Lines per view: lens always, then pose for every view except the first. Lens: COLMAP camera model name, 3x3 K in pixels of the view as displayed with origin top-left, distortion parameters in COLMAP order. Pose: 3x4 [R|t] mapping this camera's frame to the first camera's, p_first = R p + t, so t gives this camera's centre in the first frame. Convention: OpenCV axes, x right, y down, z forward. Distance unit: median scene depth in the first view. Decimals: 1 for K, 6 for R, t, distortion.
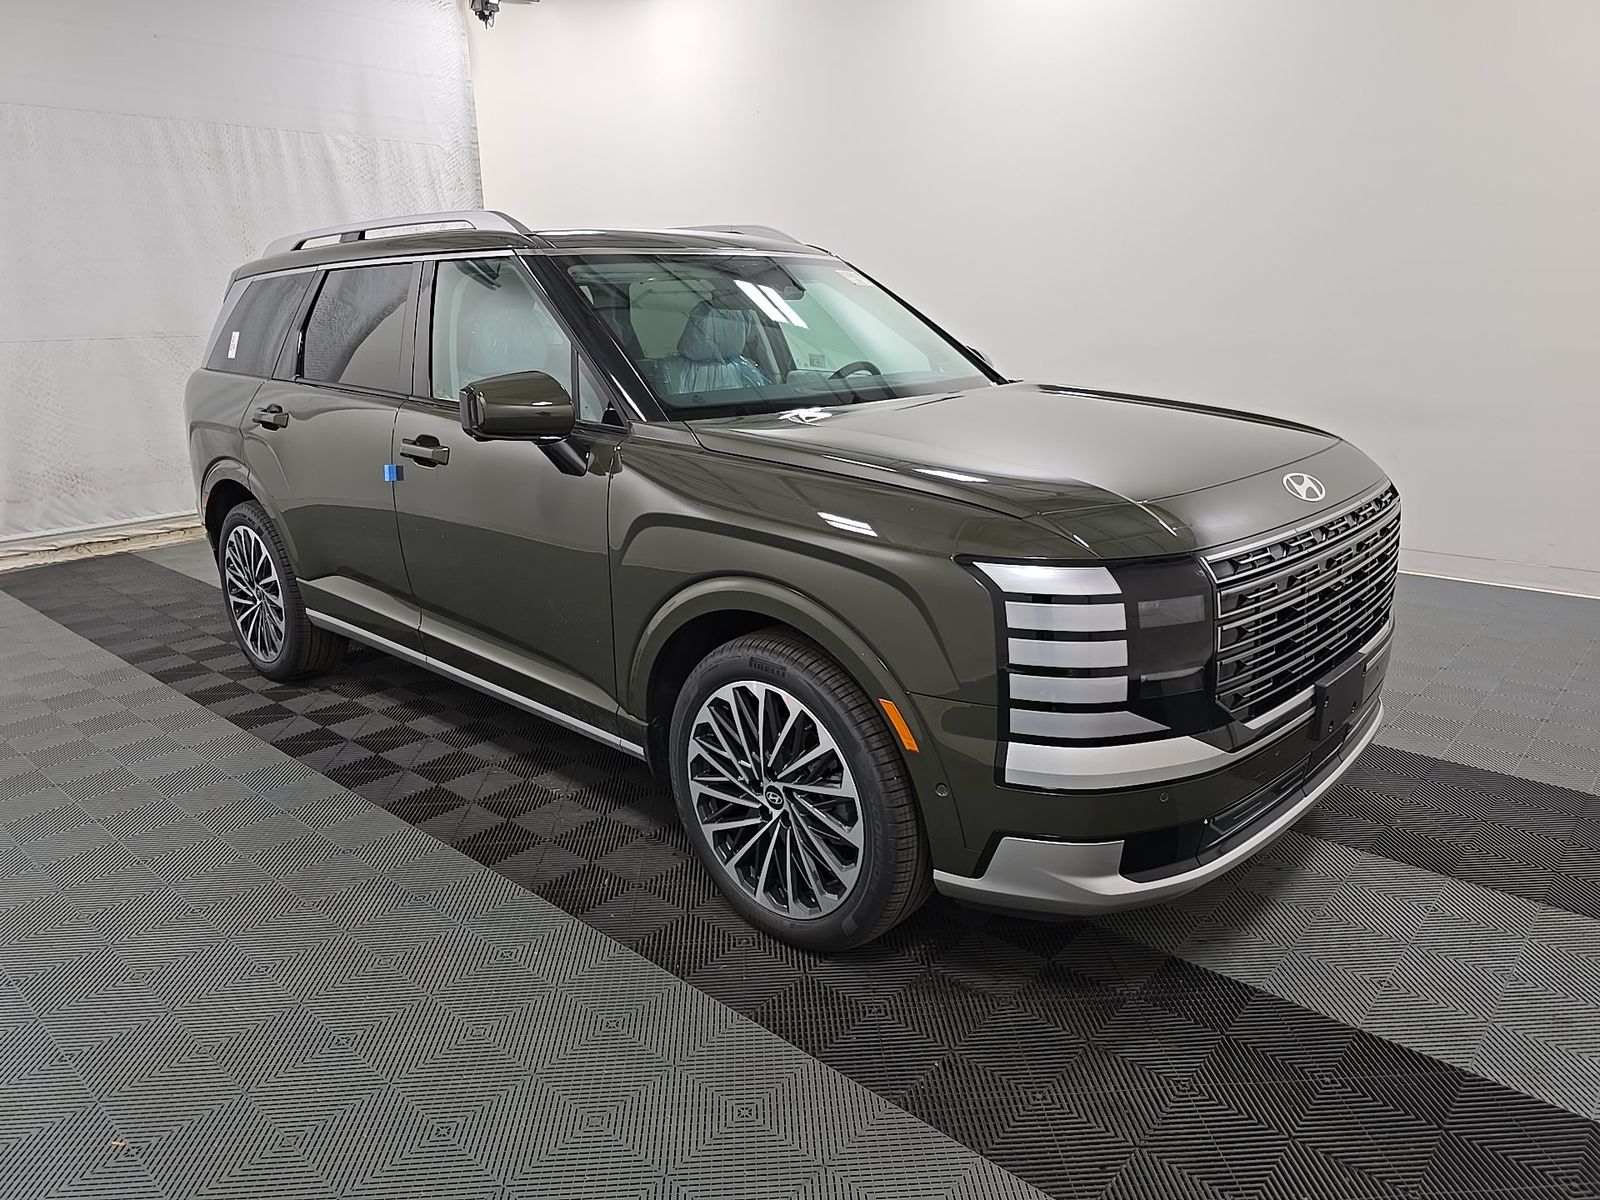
lens RADIAL K [[1090.3, 0, 797.6], [0, 1090.3, 598.6], [0, 0, 1]] dist [0.000057, -0.002556]
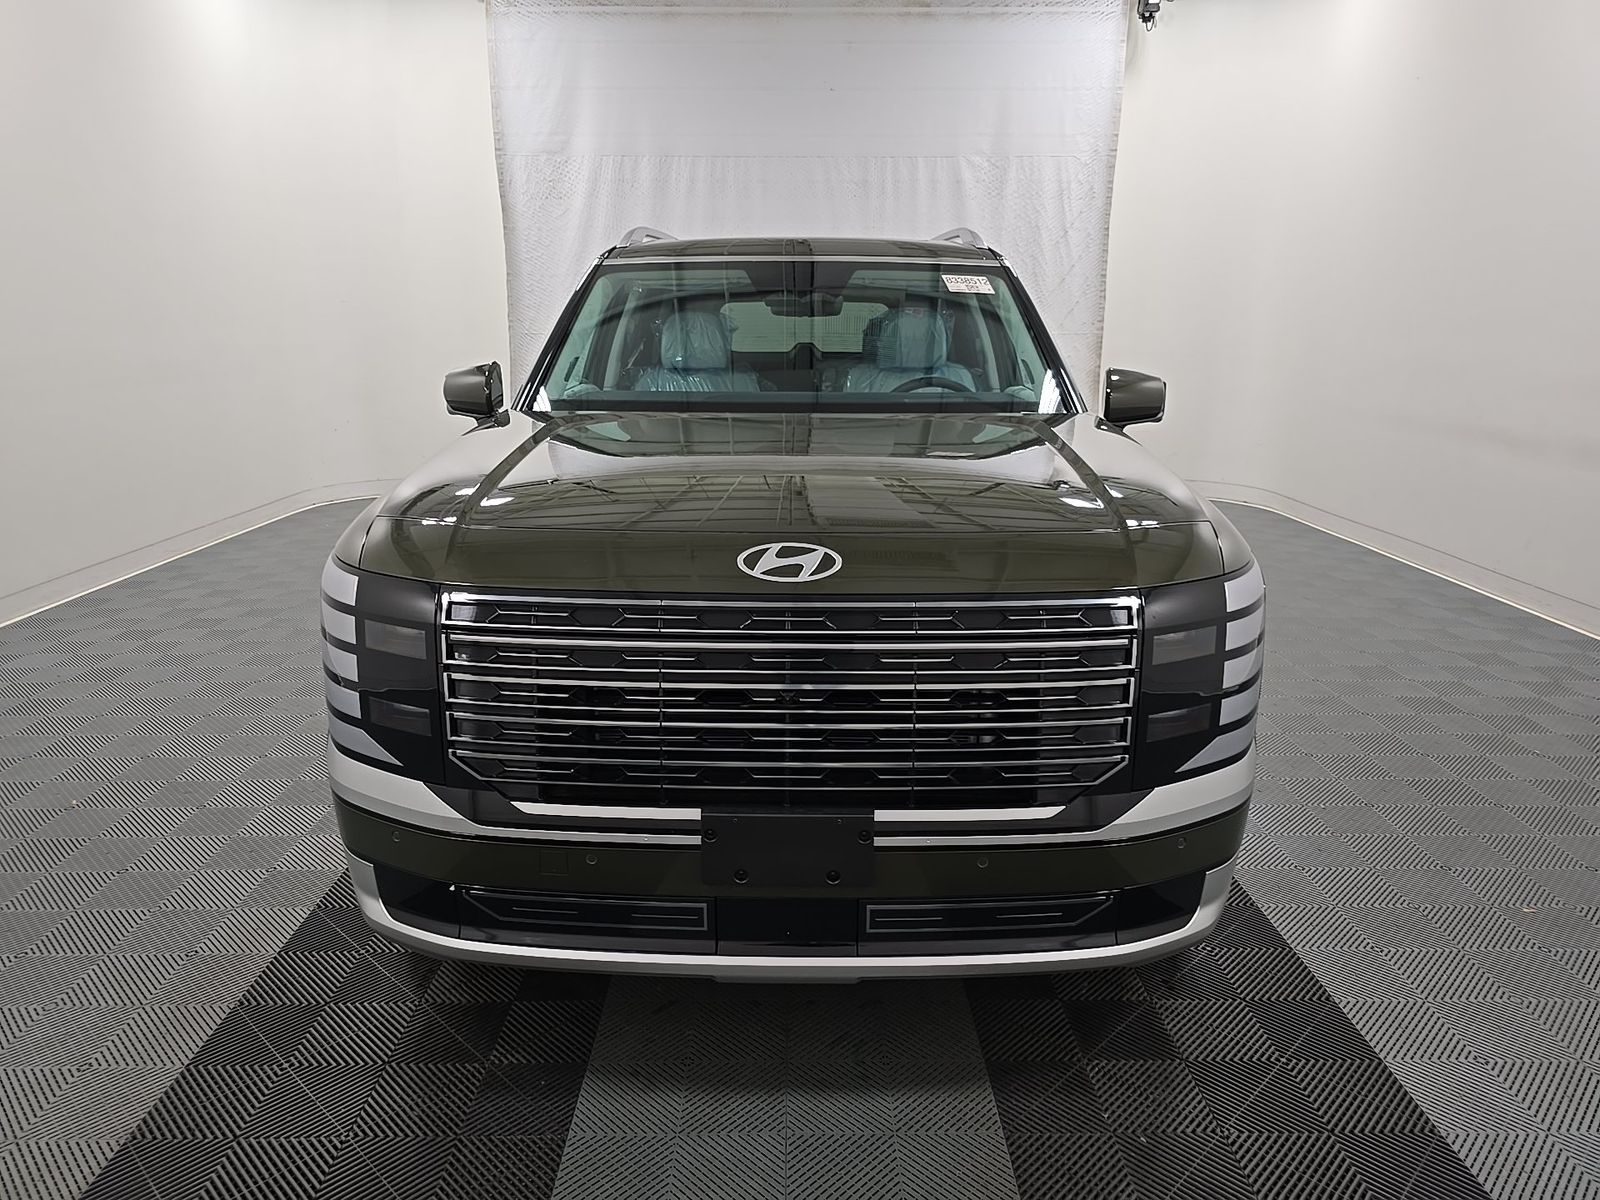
lens RADIAL K [[1090.3, 0, 797.6], [0, 1090.3, 598.6], [0, 0, 1]] dist [0.000057, -0.002556]
pose [[0.673878, 0.194649, -0.712742, 0.322050], [-0.199699, 0.976753, 0.077939, -0.043047], [0.711343, 0.089812, 0.697083, 0.154049]]
